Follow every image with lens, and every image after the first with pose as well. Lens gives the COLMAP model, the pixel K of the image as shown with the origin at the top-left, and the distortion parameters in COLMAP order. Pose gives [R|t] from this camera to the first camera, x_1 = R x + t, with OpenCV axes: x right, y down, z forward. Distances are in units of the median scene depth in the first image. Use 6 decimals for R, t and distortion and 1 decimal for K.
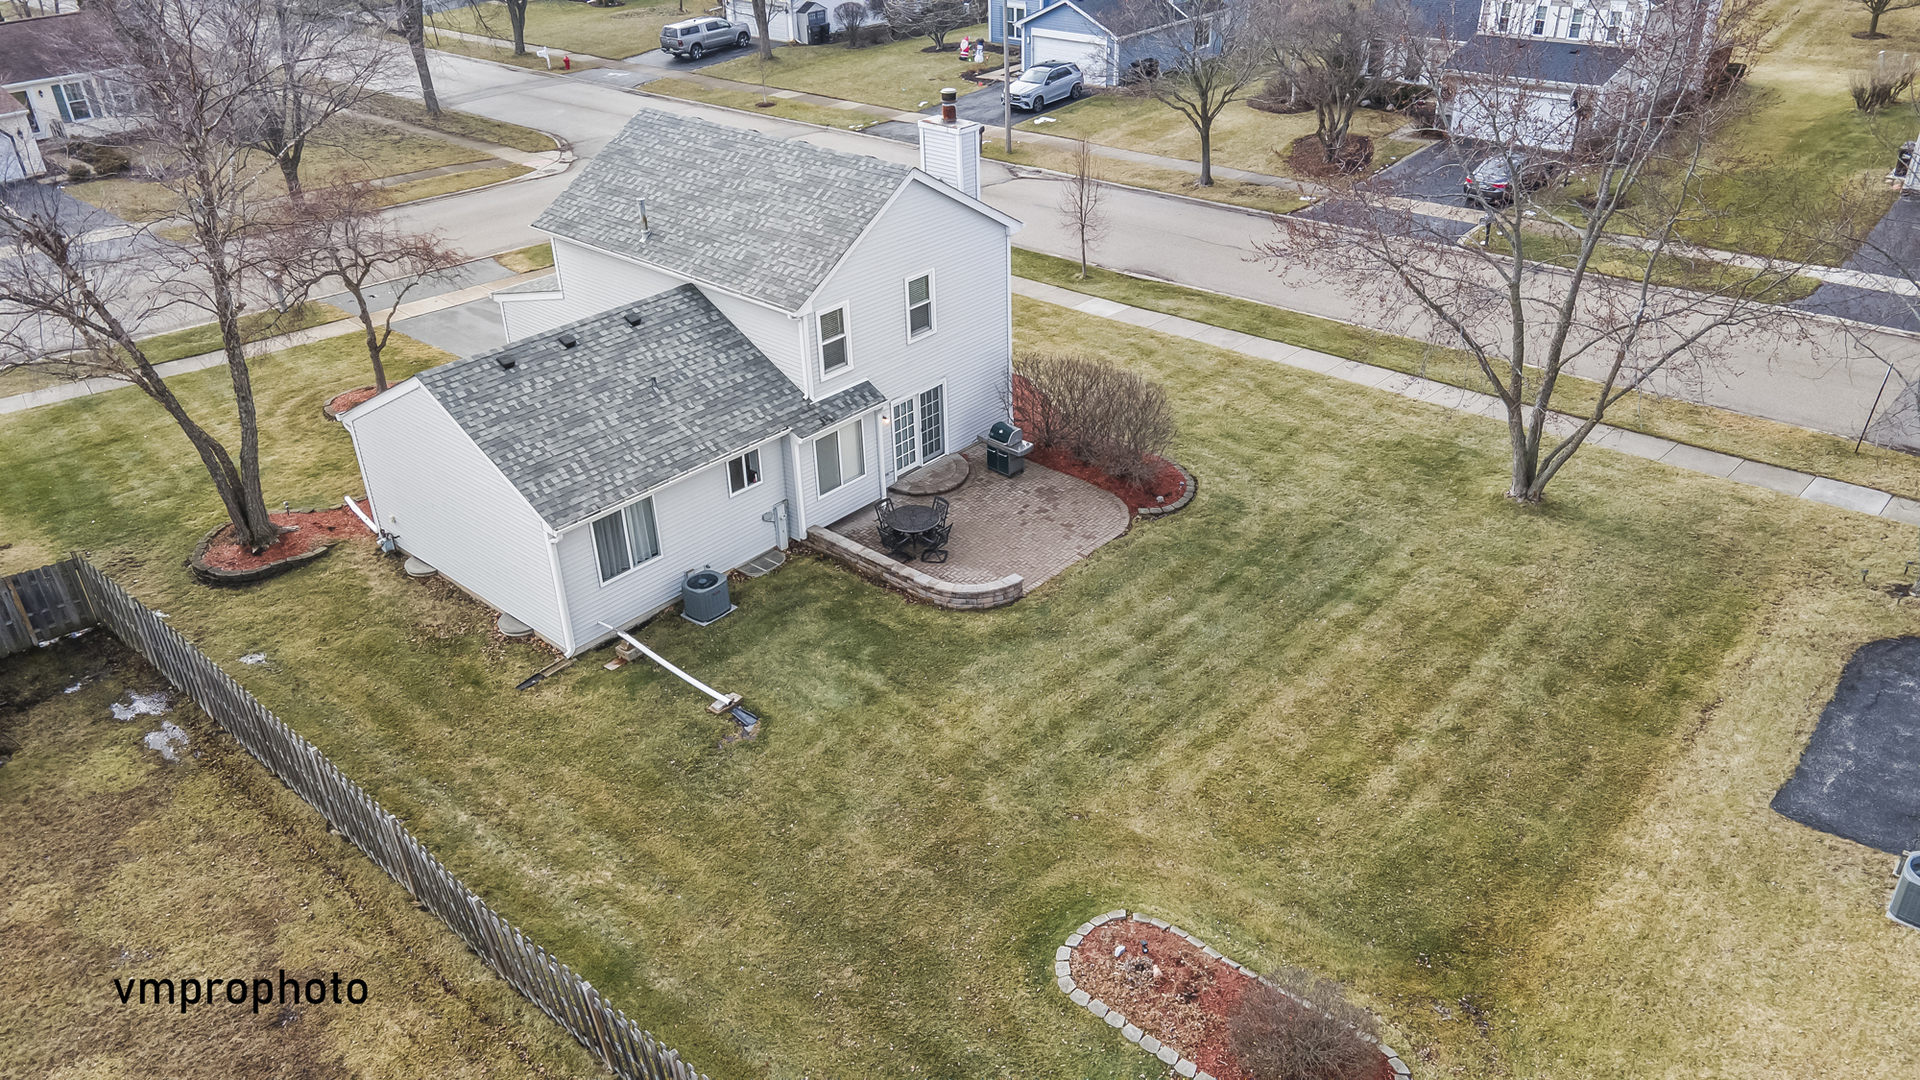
lens RADIAL K [[1394.0, 0, 968.6], [0, 1394.0, 528.0], [0, 0, 1]] dist [0.032098, 0.024523]
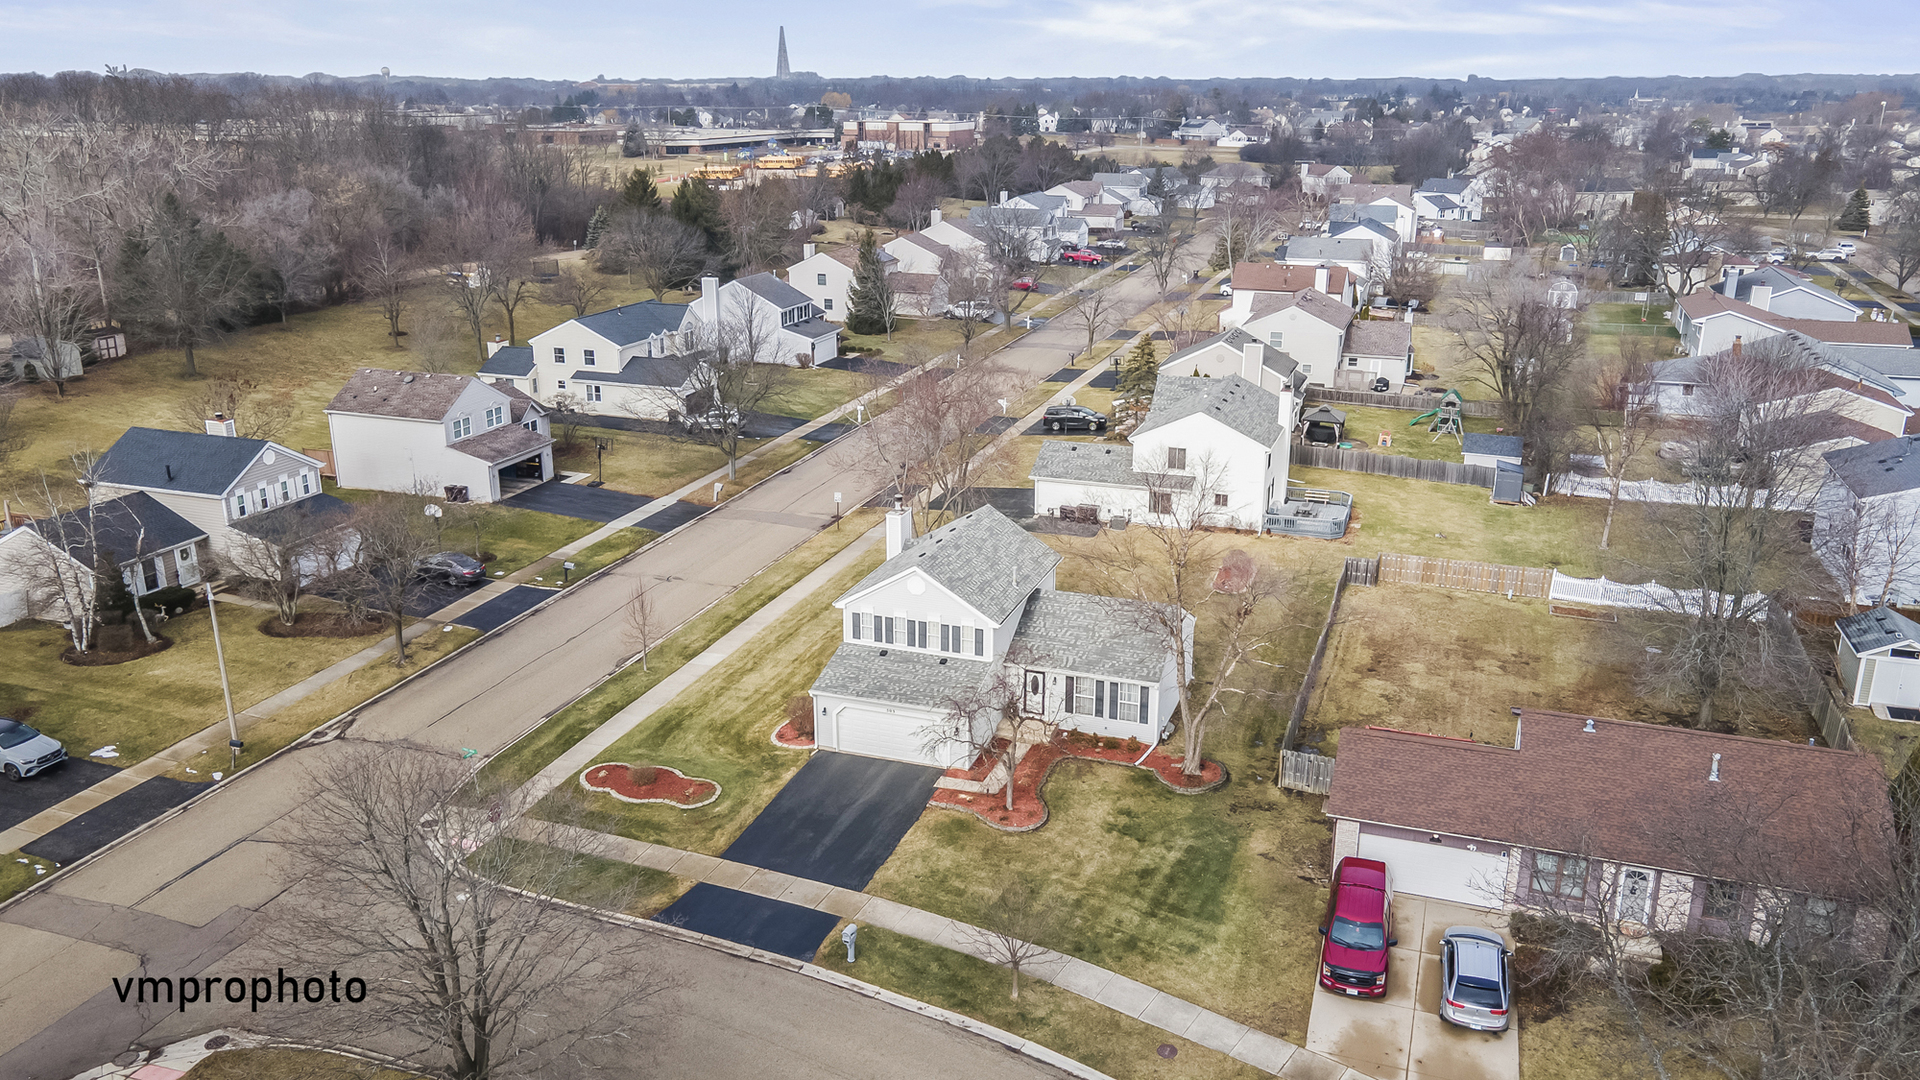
lens RADIAL K [[1437.7, 0, 965.9], [0, 1437.7, 530.6], [0, 0, 1]] dist [0.025906, 0.038089]
pose [[-0.378576, -0.252405, 0.890490, -1.924705], [0.457625, 0.785232, 0.417121, -1.112948], [-0.804524, 0.565422, -0.181763, 1.376032]]
